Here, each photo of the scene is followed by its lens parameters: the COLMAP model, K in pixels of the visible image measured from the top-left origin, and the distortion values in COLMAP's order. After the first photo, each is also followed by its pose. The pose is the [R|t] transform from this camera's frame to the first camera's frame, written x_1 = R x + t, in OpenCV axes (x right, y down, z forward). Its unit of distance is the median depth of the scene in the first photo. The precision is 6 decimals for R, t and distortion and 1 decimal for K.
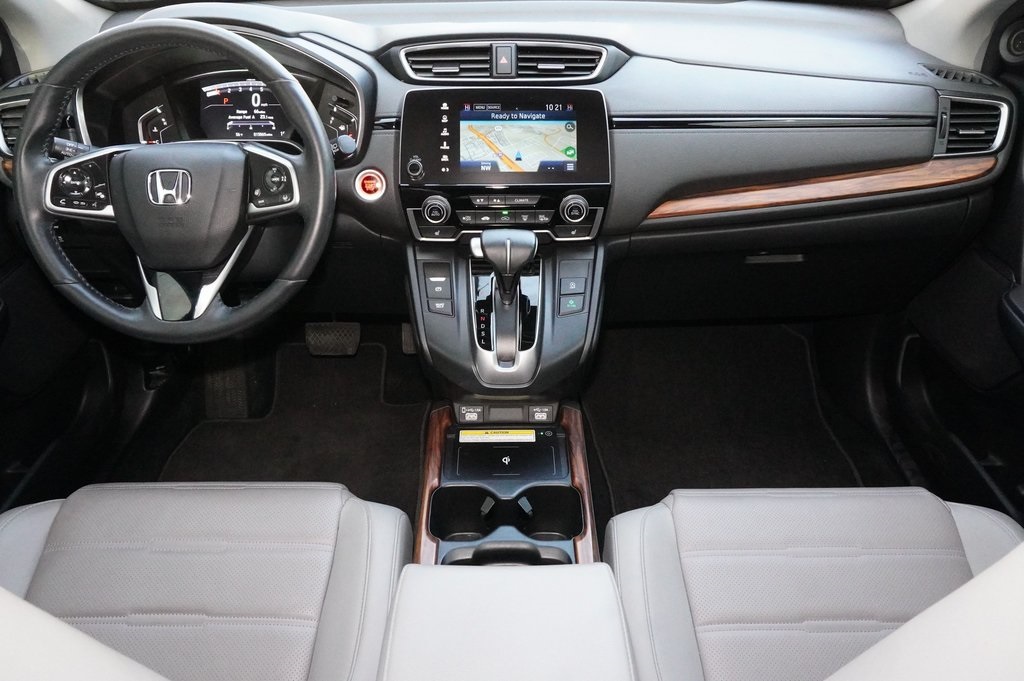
lens RADIAL K [[760.2, 0, 513.6], [0, 760.2, 334.2], [0, 0, 1]] dist [-0.033416, 0.021318]
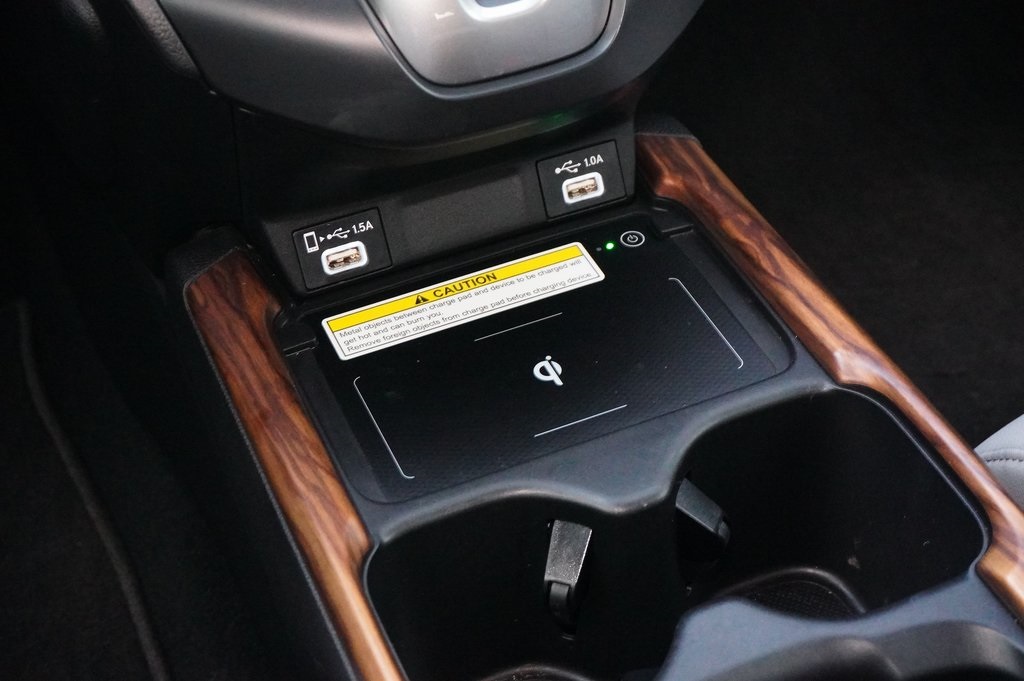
lens RADIAL K [[1727.7, 0, 514.9], [0, 1727.7, 344.5], [0, 0, 1]] dist [0.036351, 0.000000]
pose [[0.922370, -0.286969, 0.258615, -0.172420], [0.245978, 0.952487, 0.179618, 0.046374], [-0.297872, -0.102060, 0.949134, 0.433785]]
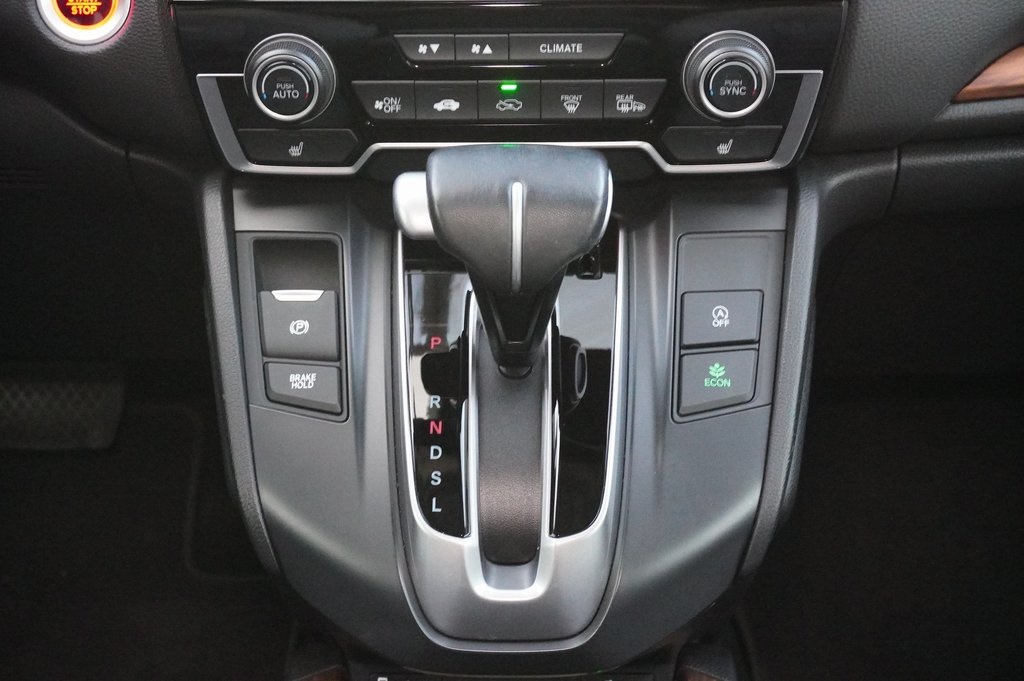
lens RADIAL K [[1630.0, 0, 513.0], [0, 1630.0, 337.7], [0, 0, 1]] dist [0.022036, 0.000000]
pose [[0.999798, 0.003598, -0.019797, 0.004249], [-0.003066, 0.999635, 0.026840, -0.072809], [0.019886, -0.026774, 0.999444, 0.314810]]
